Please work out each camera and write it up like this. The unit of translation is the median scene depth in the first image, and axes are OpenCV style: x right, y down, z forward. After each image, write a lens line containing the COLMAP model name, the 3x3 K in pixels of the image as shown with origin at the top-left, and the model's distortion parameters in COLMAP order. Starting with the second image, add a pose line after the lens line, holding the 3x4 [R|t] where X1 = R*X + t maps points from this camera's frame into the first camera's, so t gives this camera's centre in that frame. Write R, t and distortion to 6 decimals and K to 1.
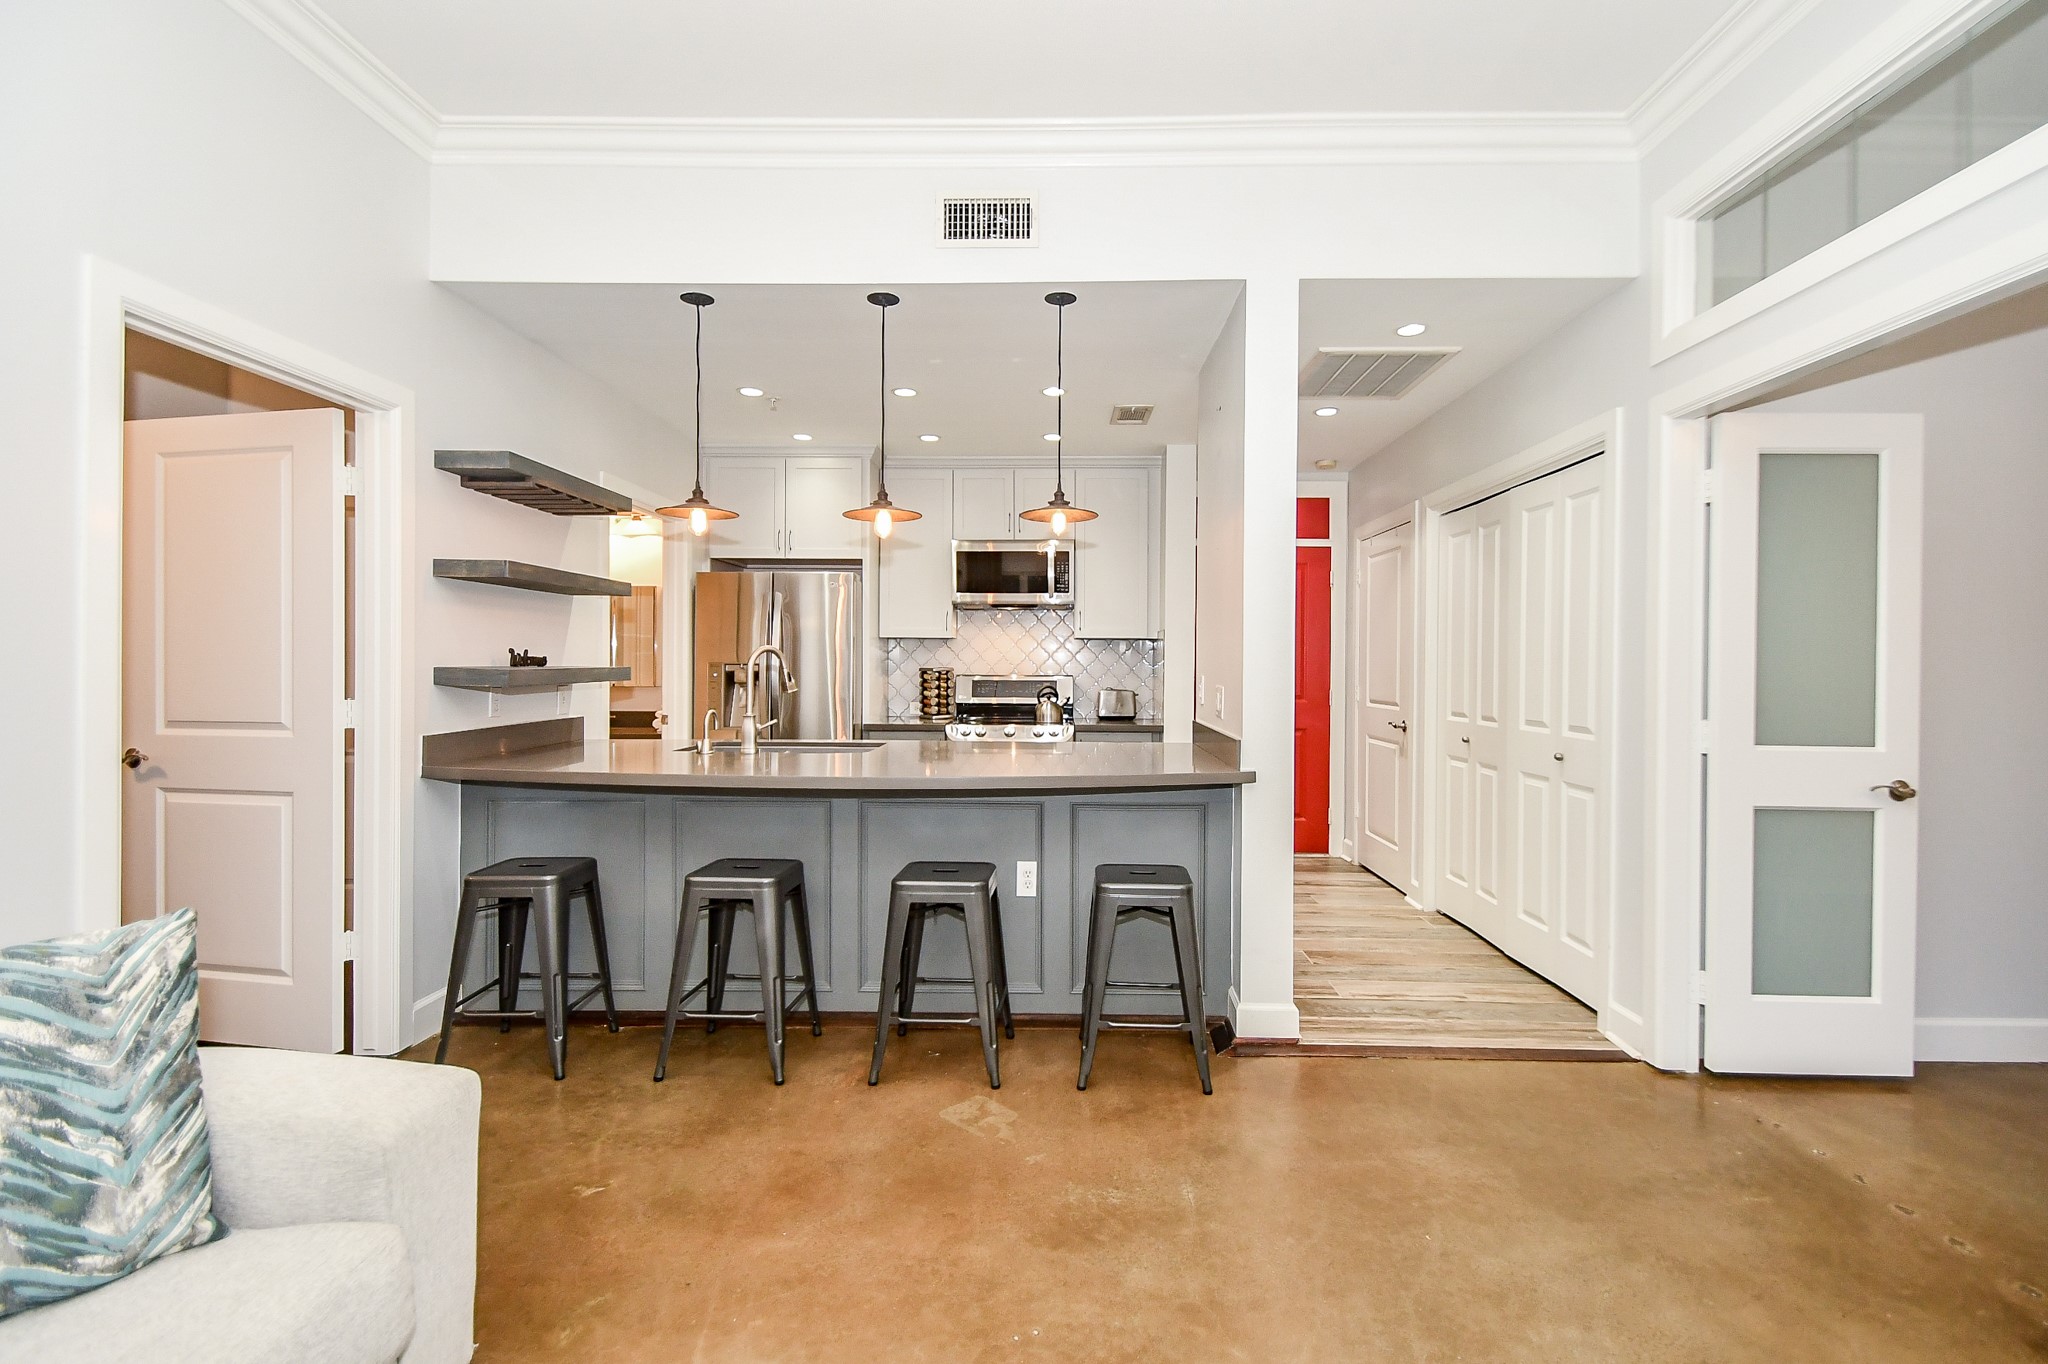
lens RADIAL K [[938.4, 0, 1049.2], [0, 938.4, 665.4], [0, 0, 1]] dist [0.029212, -0.012018]
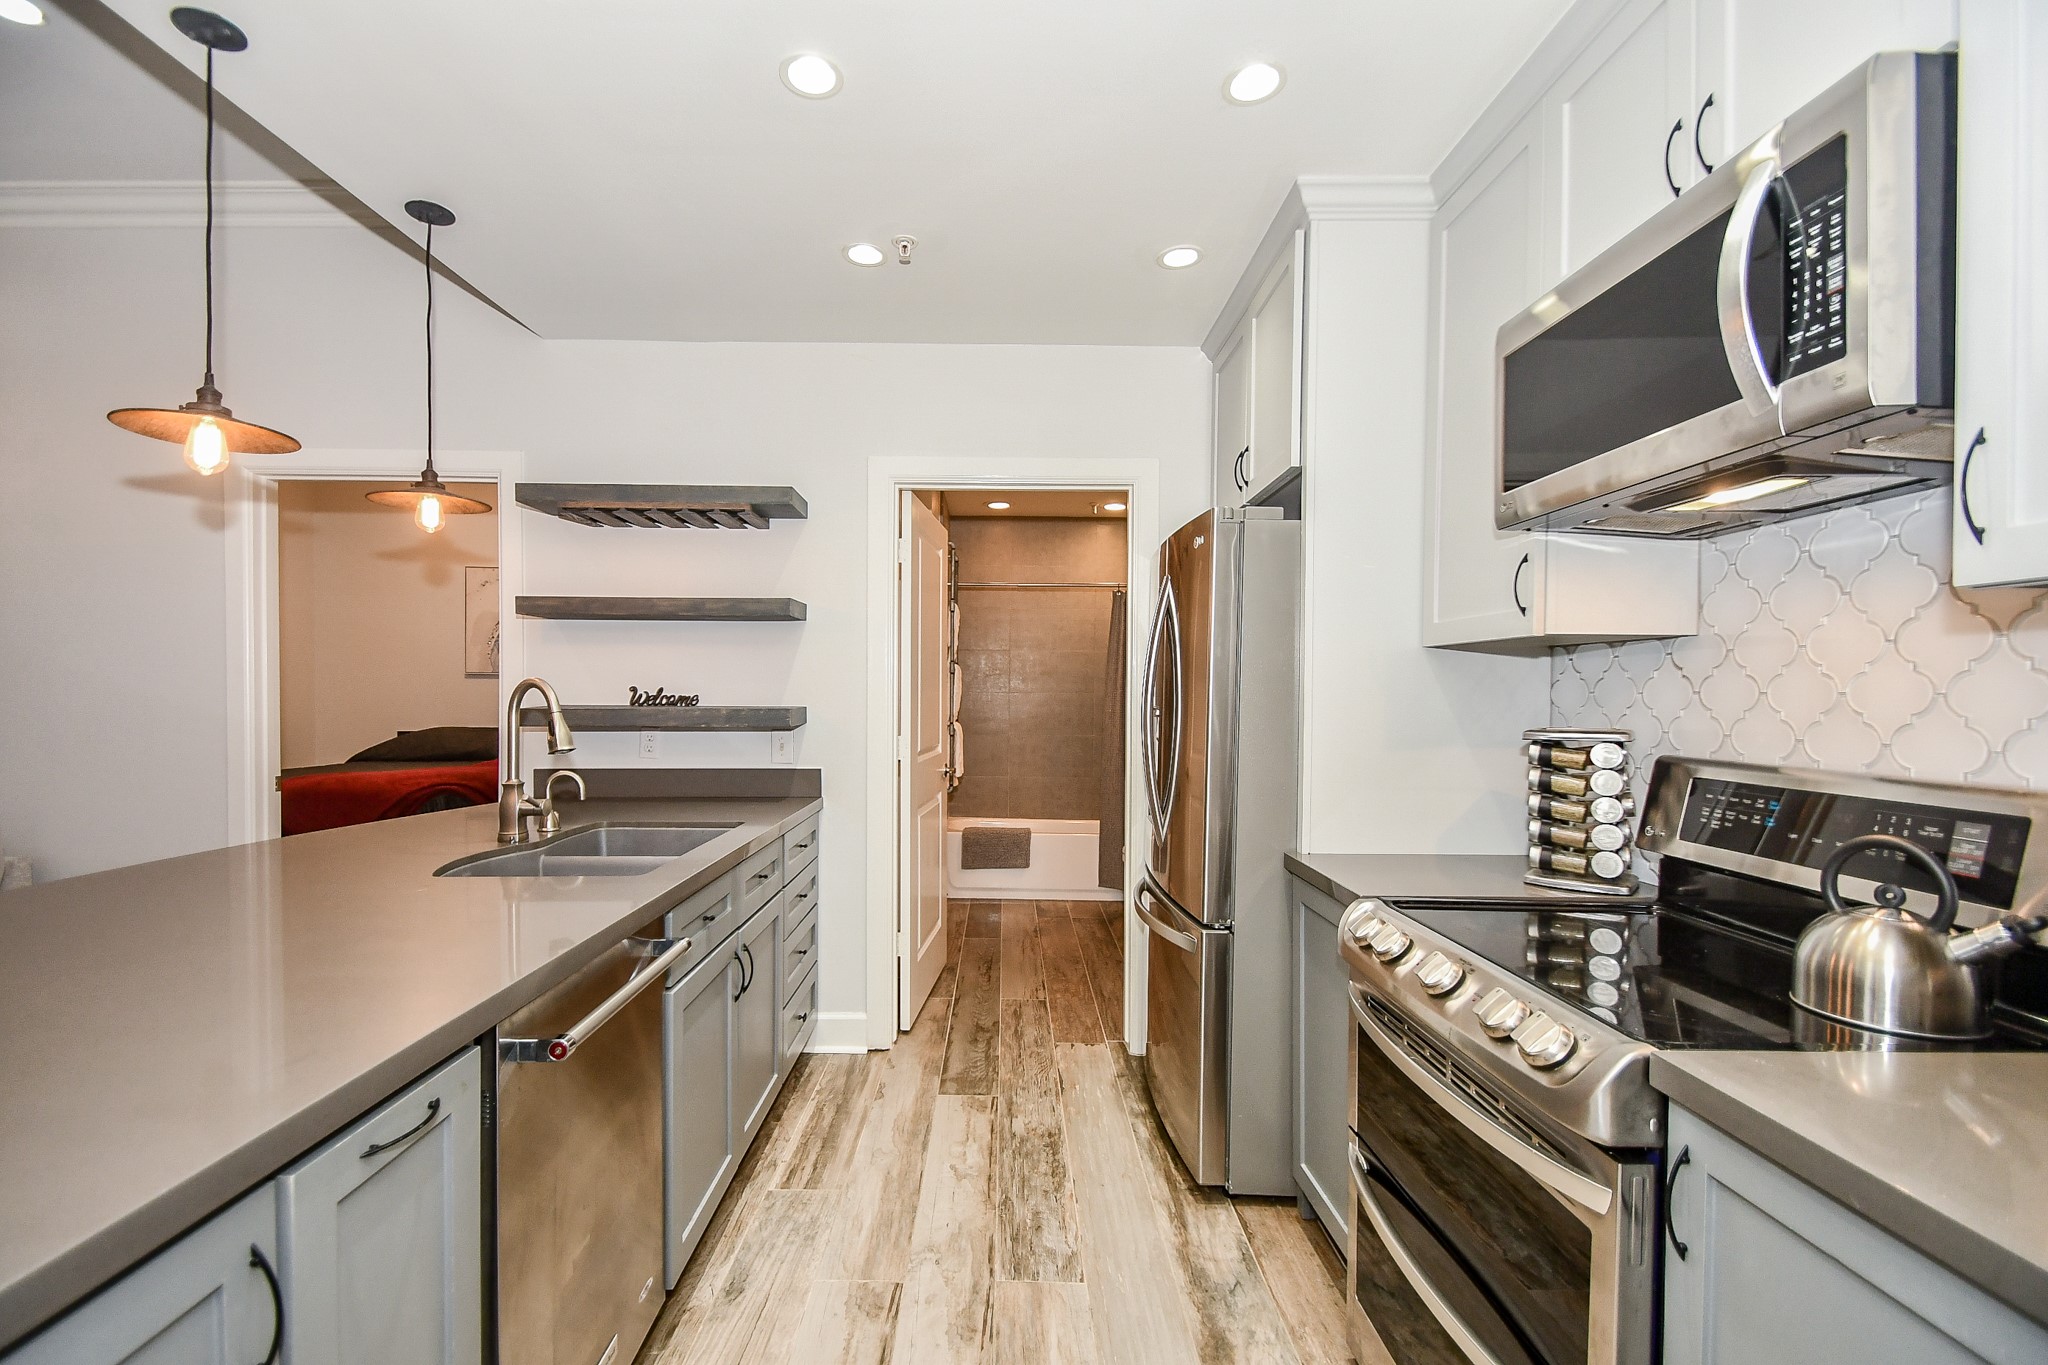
lens RADIAL K [[889.1, 0, 994.8], [0, 889.1, 699.8], [0, 0, 1]] dist [0.027006, -0.015658]
pose [[0.018875, 0.008488, -0.999786, 0.321526], [-0.008430, 0.999930, 0.008330, -0.015264], [0.999786, 0.008271, 0.018946, 1.339534]]
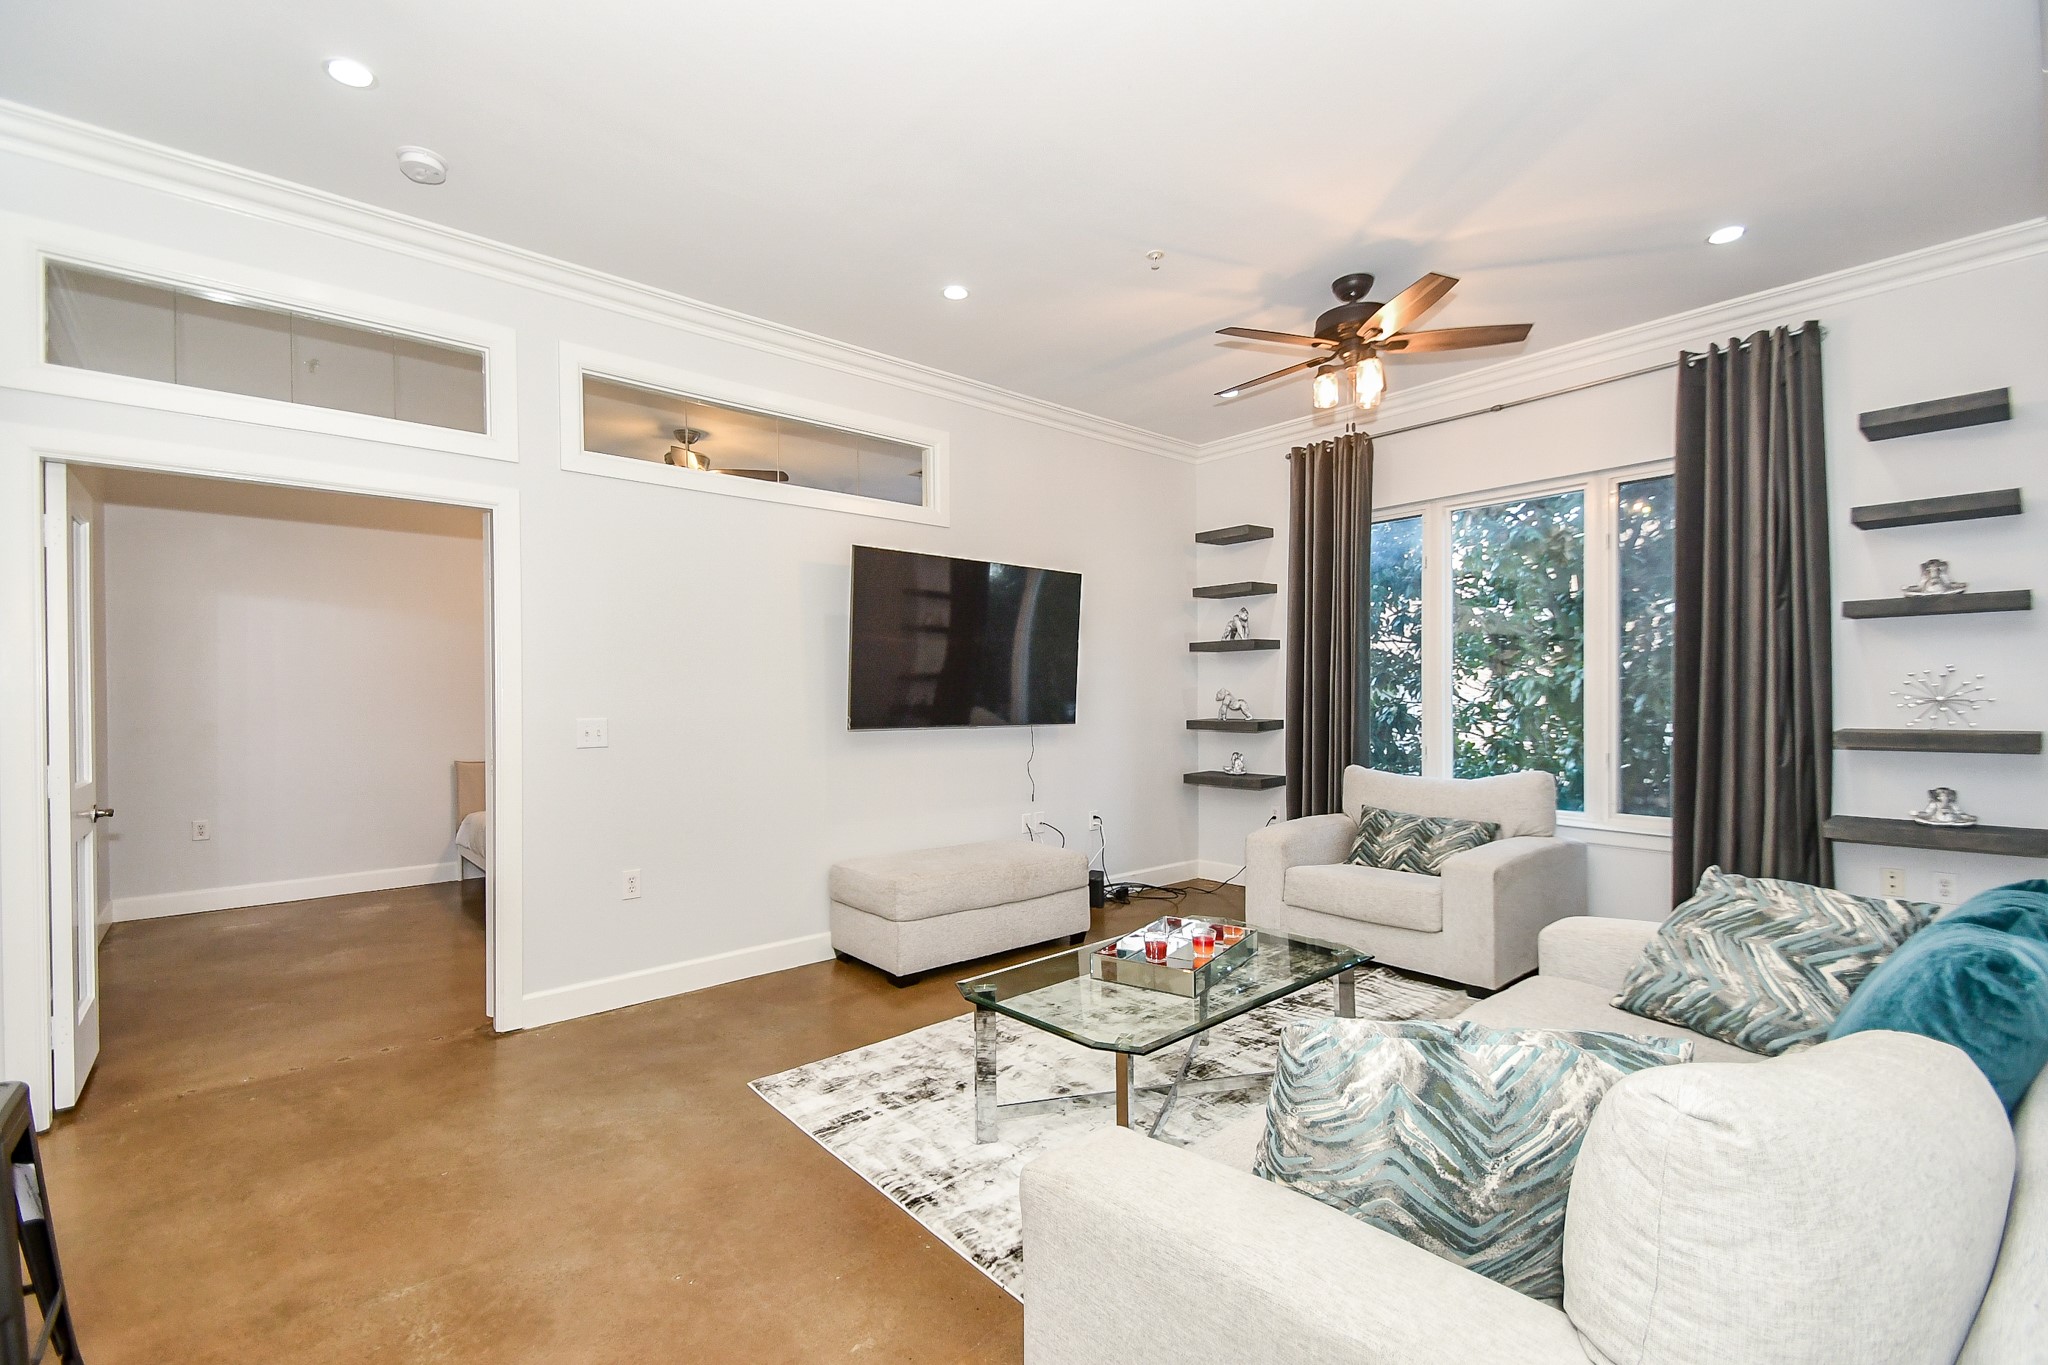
lens RADIAL K [[896.3, 0, 998.2], [0, 896.3, 700.6], [0, 0, 1]] dist [0.030411, -0.013286]
pose [[-0.666449, -0.008683, 0.745500, -0.570268], [0.000950, 0.999921, 0.012496, -0.013668], [-0.745550, 0.009036, -0.666389, 0.745898]]
